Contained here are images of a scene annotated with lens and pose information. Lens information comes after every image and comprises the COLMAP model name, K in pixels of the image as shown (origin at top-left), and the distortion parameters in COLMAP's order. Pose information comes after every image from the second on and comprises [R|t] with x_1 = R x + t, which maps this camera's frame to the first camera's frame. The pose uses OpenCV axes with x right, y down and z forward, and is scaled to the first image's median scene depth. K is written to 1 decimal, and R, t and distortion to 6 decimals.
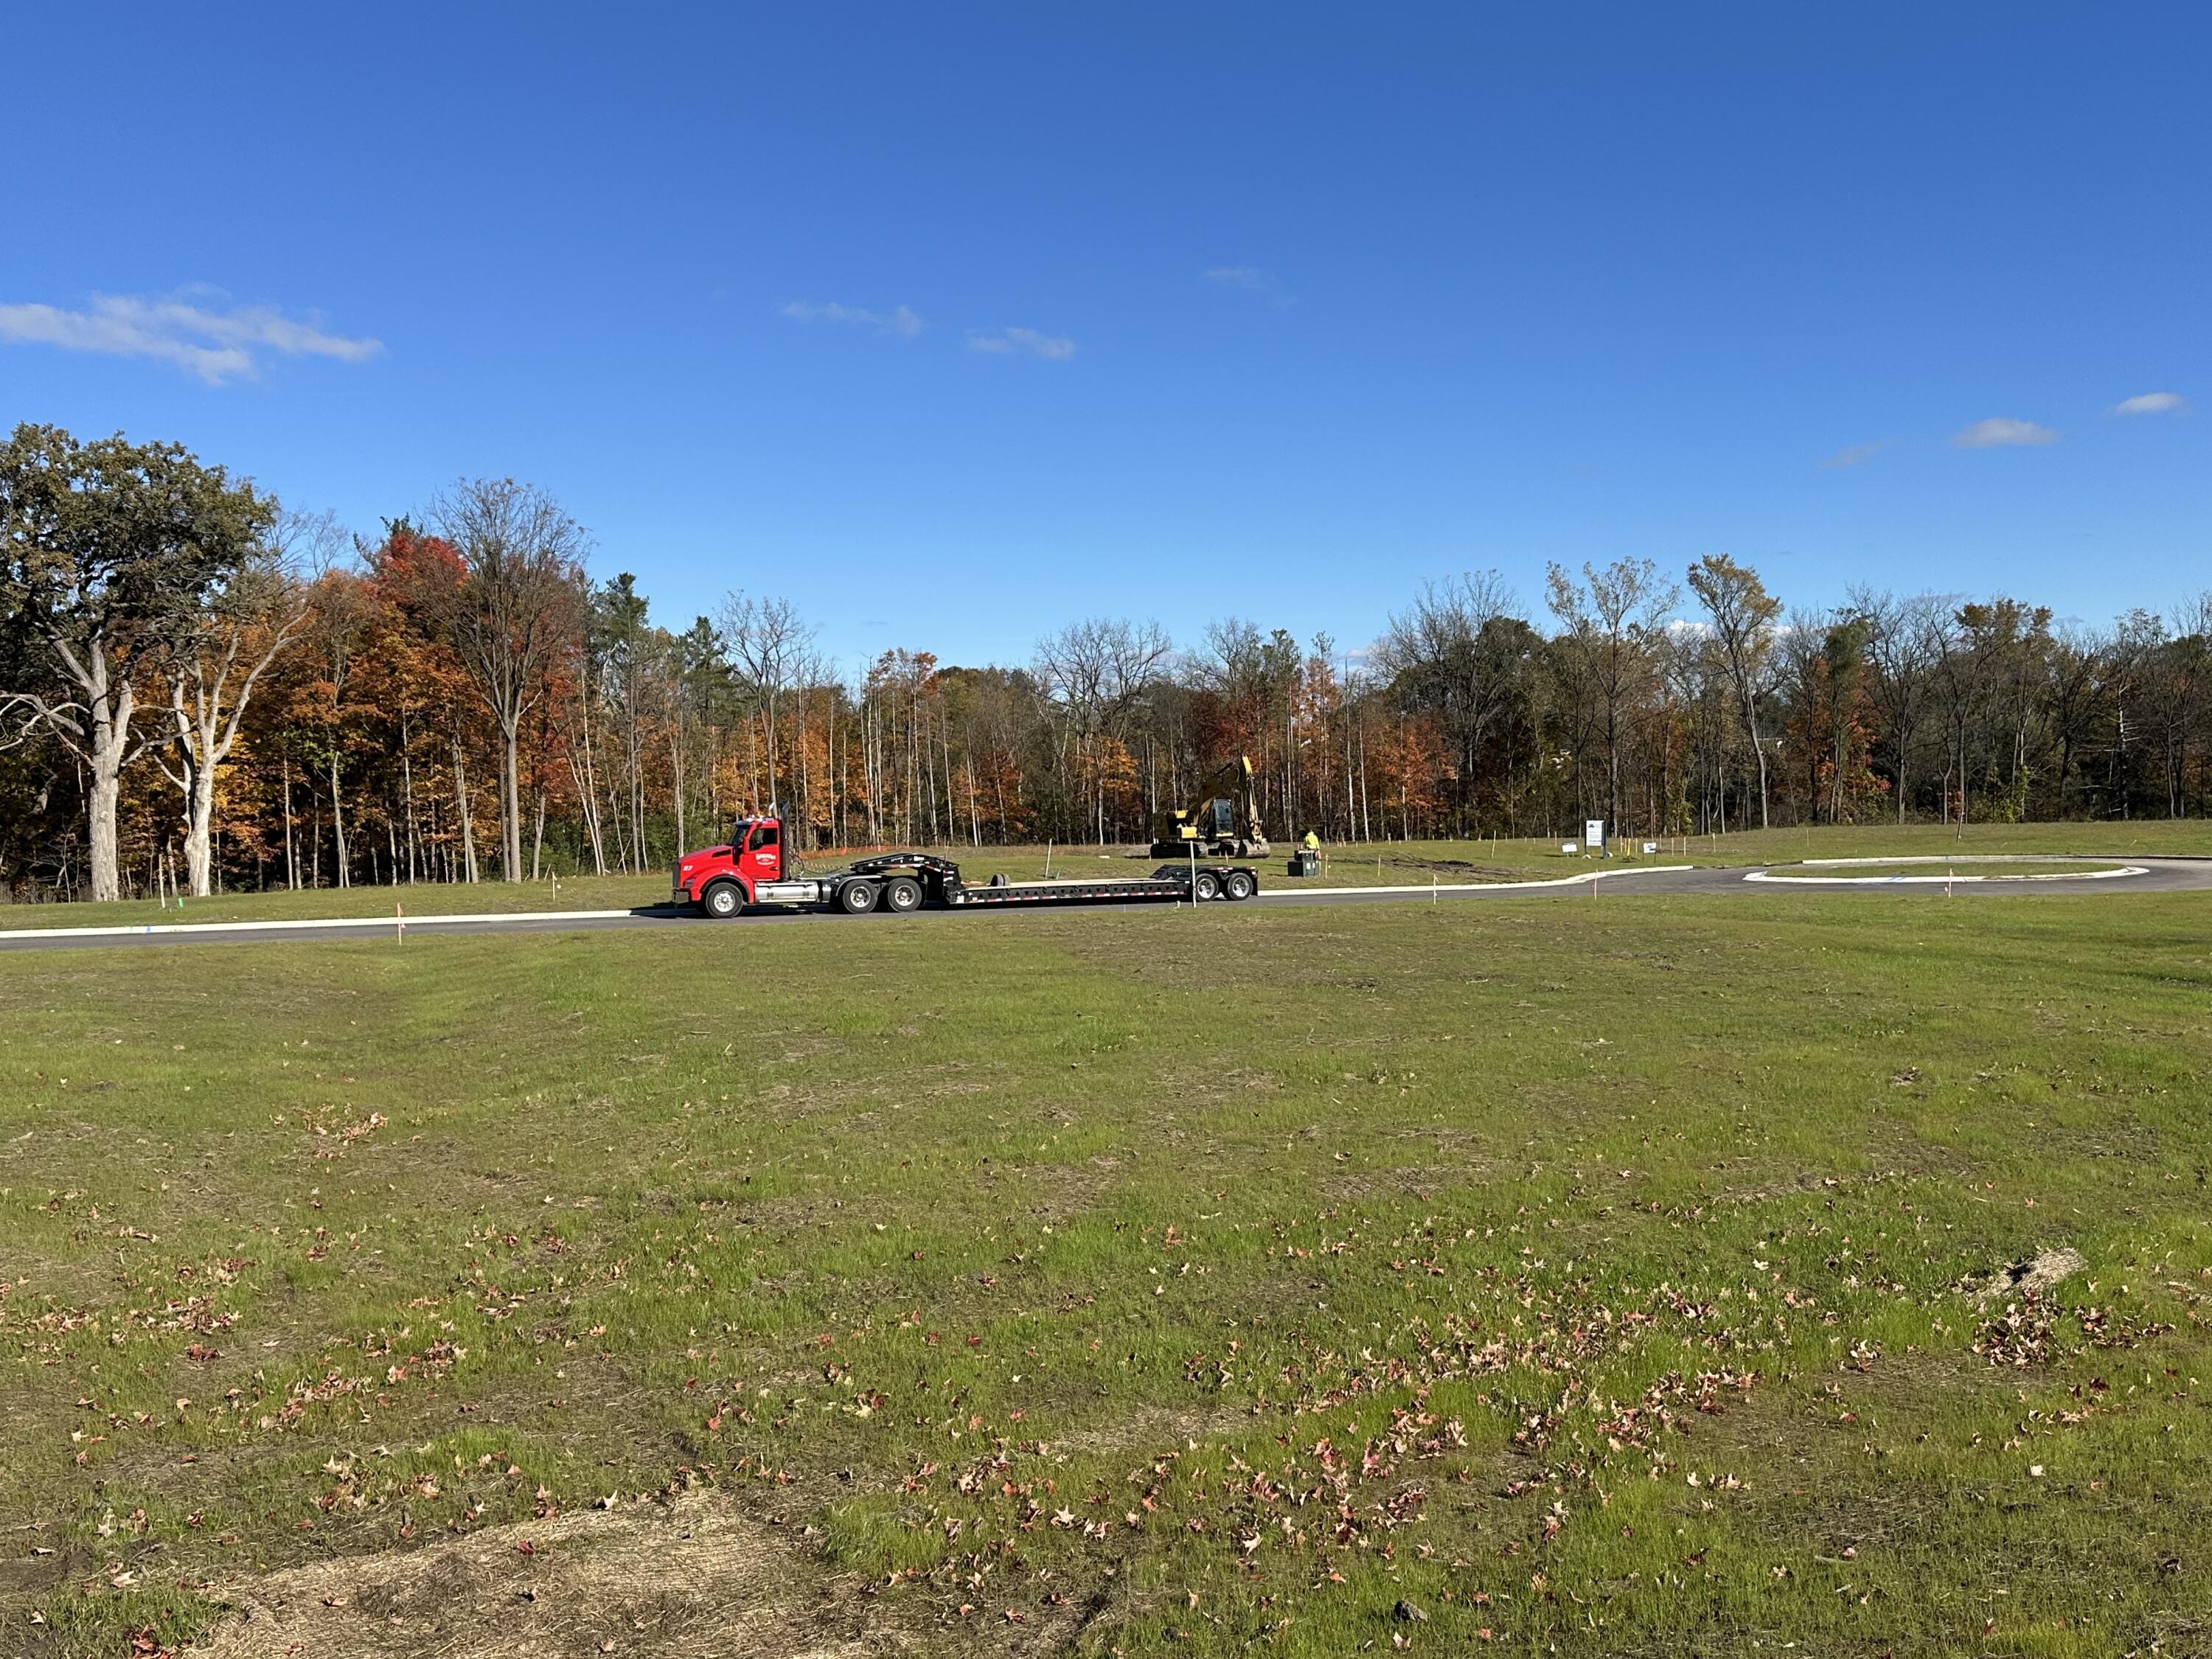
lens RADIAL K [[1863.4, 0, 1106.0], [0, 1863.4, 829.5], [0, 0, 1]] dist [0.180962, -0.392887]
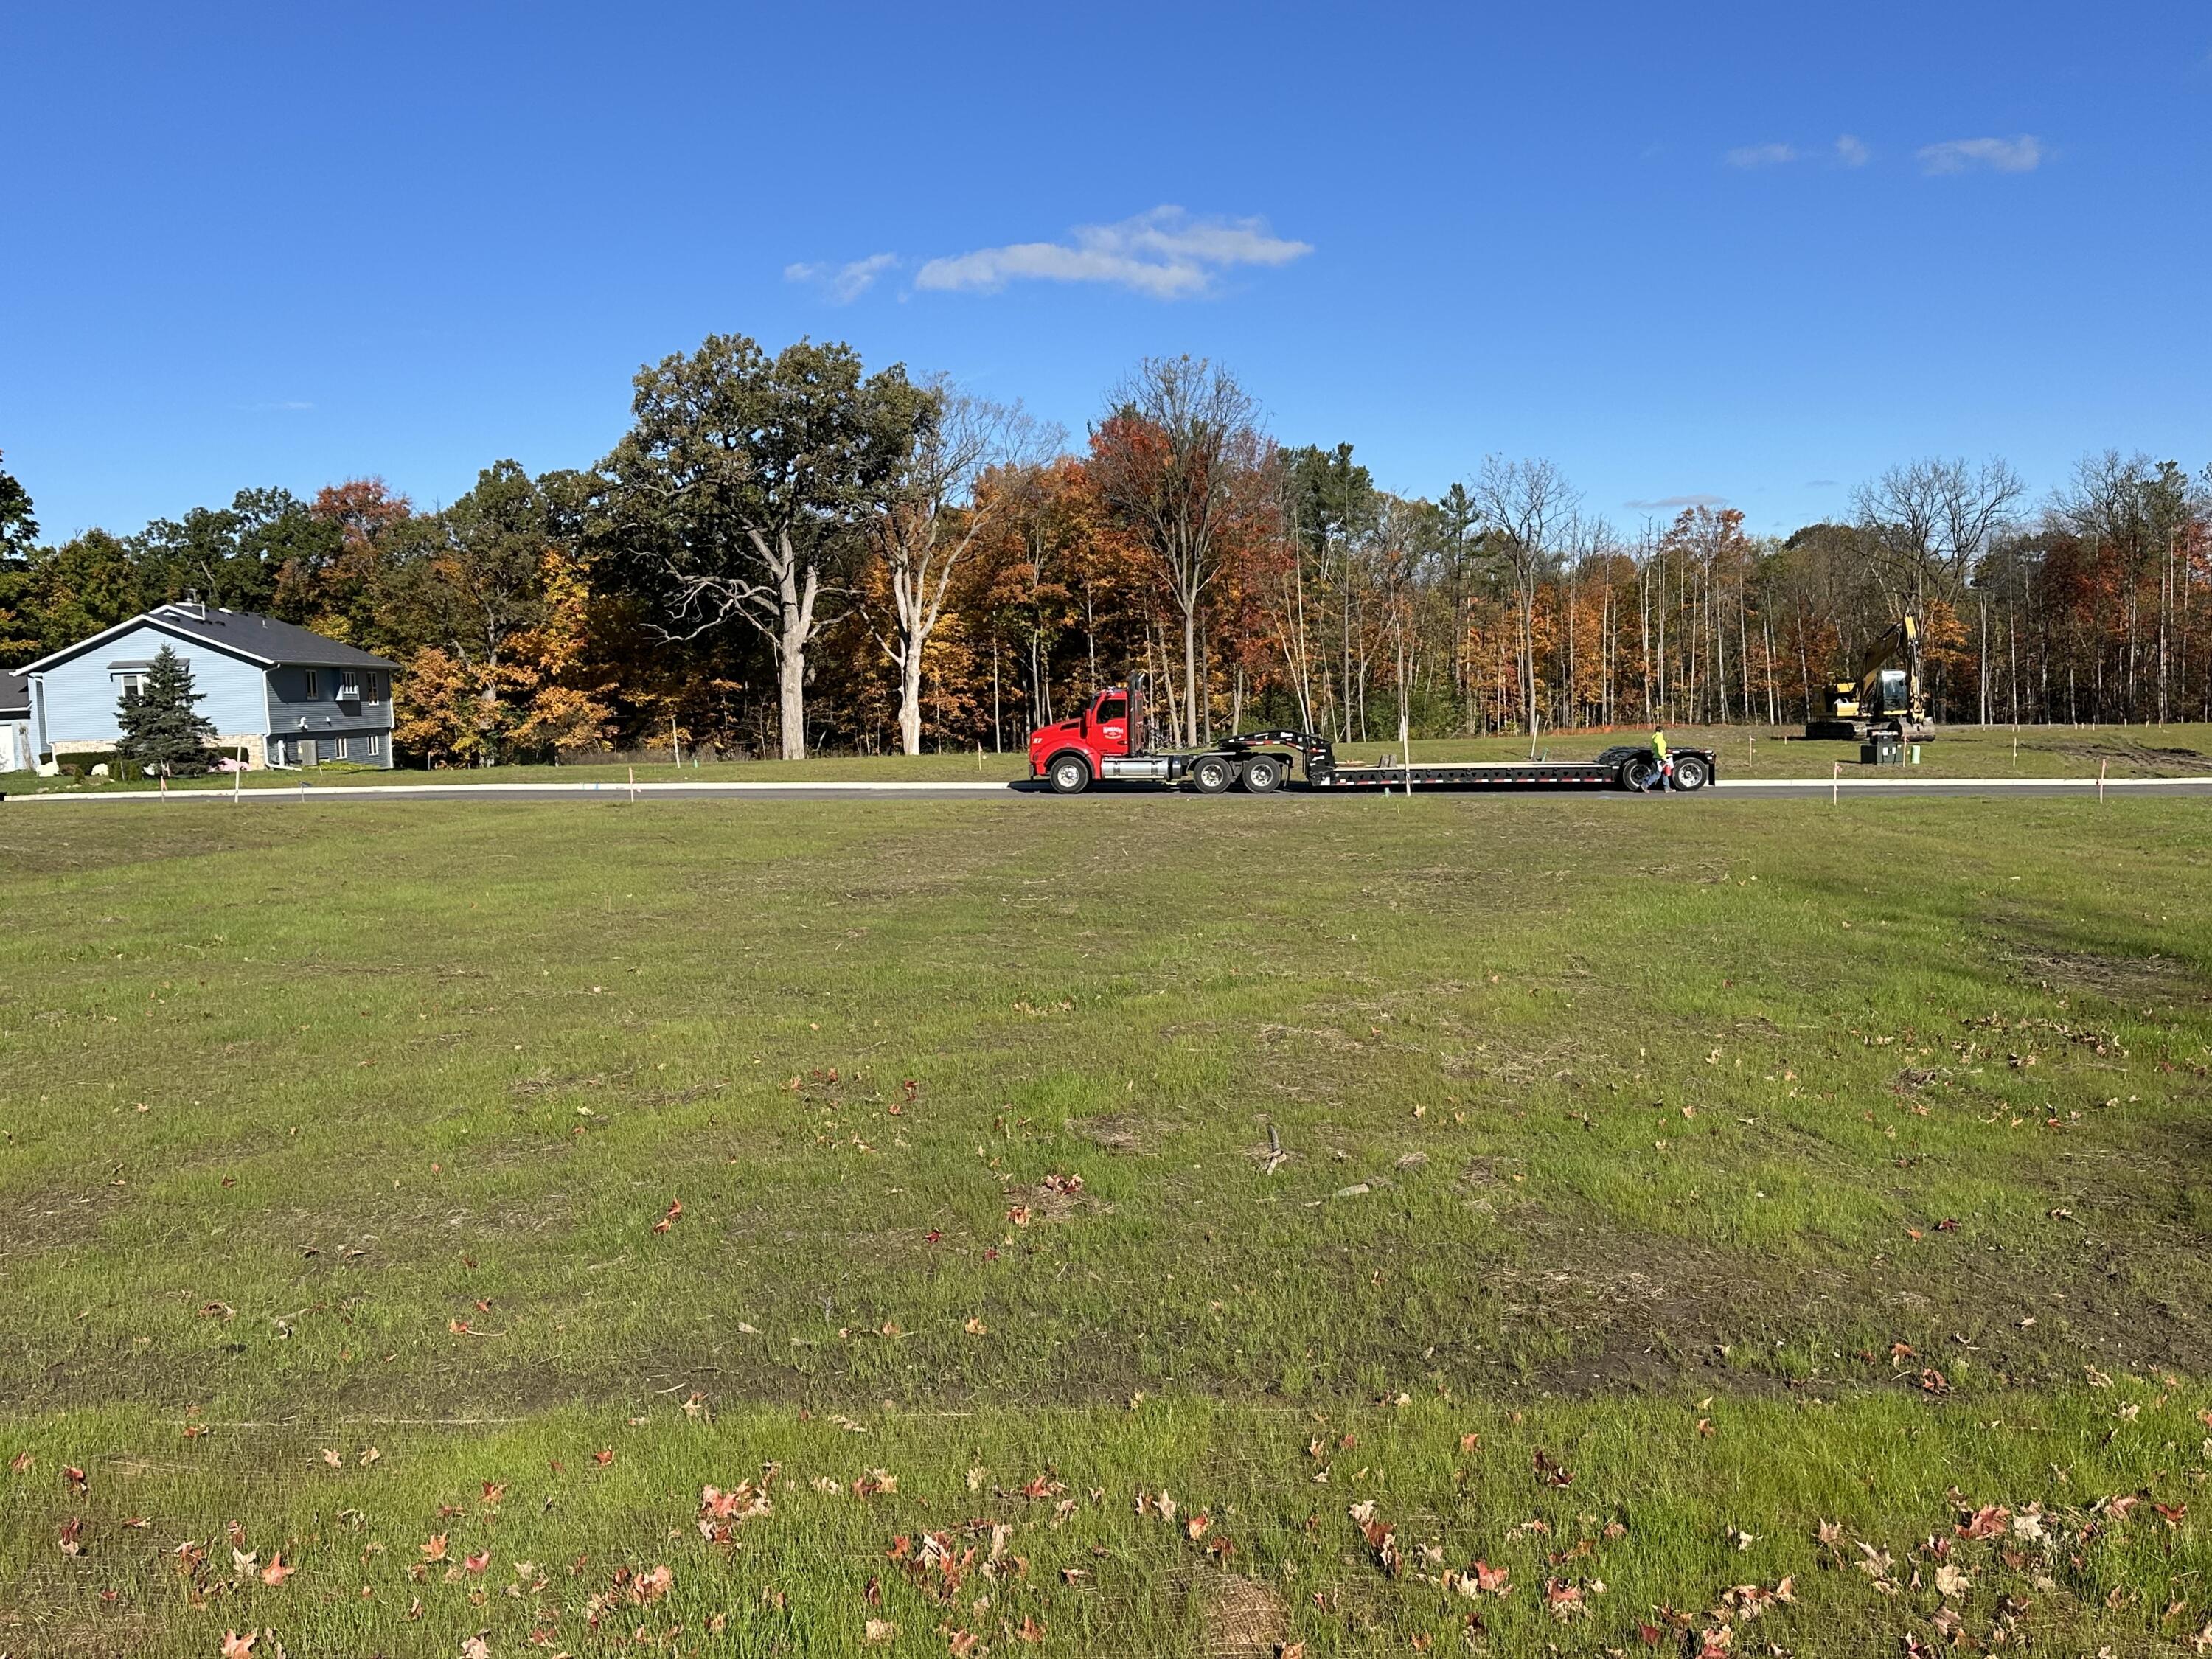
lens RADIAL K [[1863.4, 0, 1106.0], [0, 1863.4, 829.5], [0, 0, 1]] dist [0.180962, -0.392887]
pose [[0.886088, 0.038567, -0.461910, 0.151658], [-0.008064, 0.997664, 0.067829, 0.000268], [0.463447, -0.056378, 0.884330, 0.091993]]
